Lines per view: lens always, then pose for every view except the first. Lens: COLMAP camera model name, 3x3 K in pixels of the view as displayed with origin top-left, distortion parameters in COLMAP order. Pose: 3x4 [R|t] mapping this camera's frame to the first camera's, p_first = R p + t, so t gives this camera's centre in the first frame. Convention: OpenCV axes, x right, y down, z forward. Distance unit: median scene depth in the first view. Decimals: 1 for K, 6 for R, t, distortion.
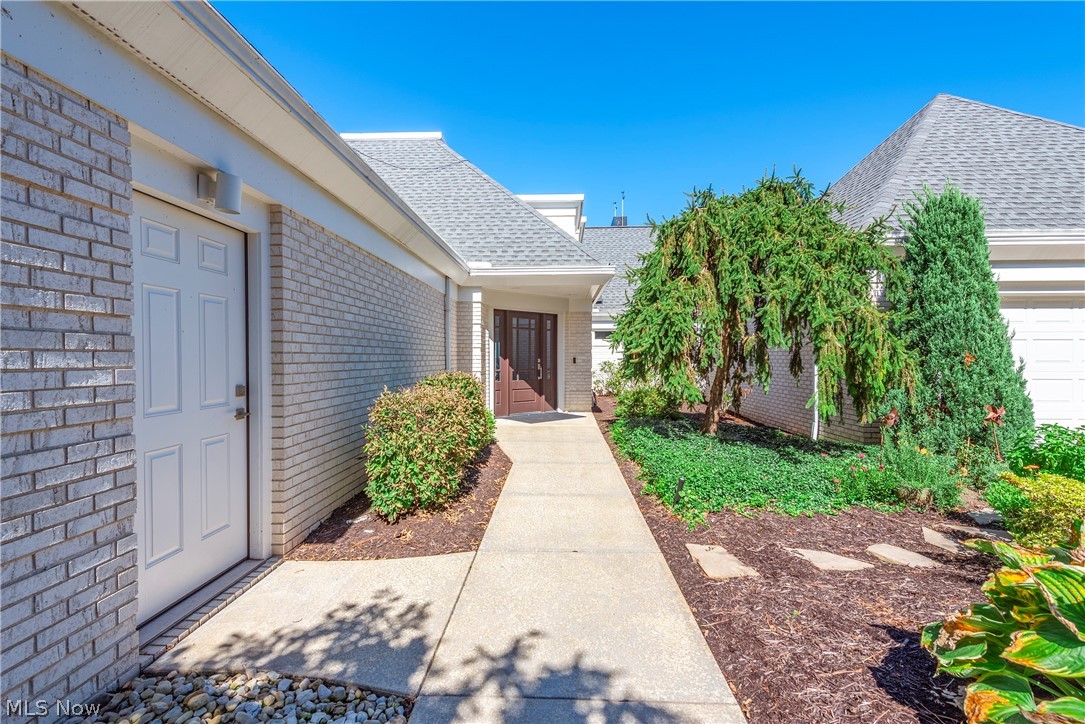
lens RADIAL K [[469.6, 0, 542.5], [0, 469.6, 362.0], [0, 0, 1]] dist [0.000501, -0.000005]
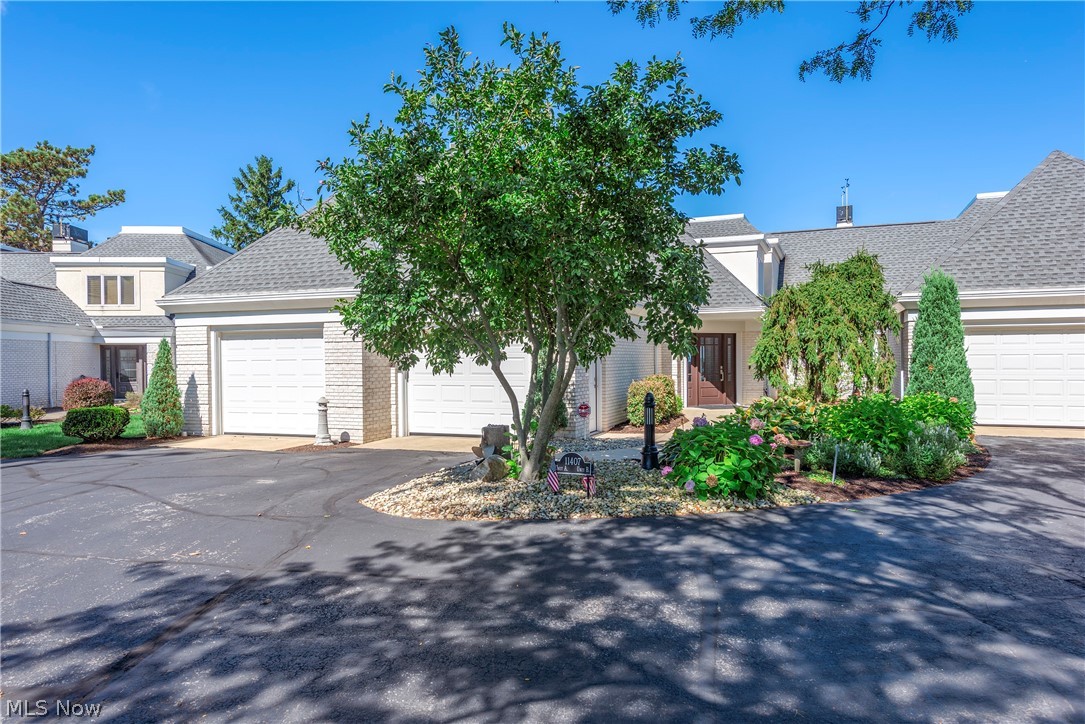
lens RADIAL K [[751.6, 0, 542.5], [0, 751.6, 362.0], [0, 0, 1]] dist [0.001110, 0.000082]
pose [[0.938791, -0.010788, -0.344318, 0.292812], [0.008975, 0.999936, -0.006858, -0.009963], [0.344370, 0.003347, 0.938828, -1.429608]]
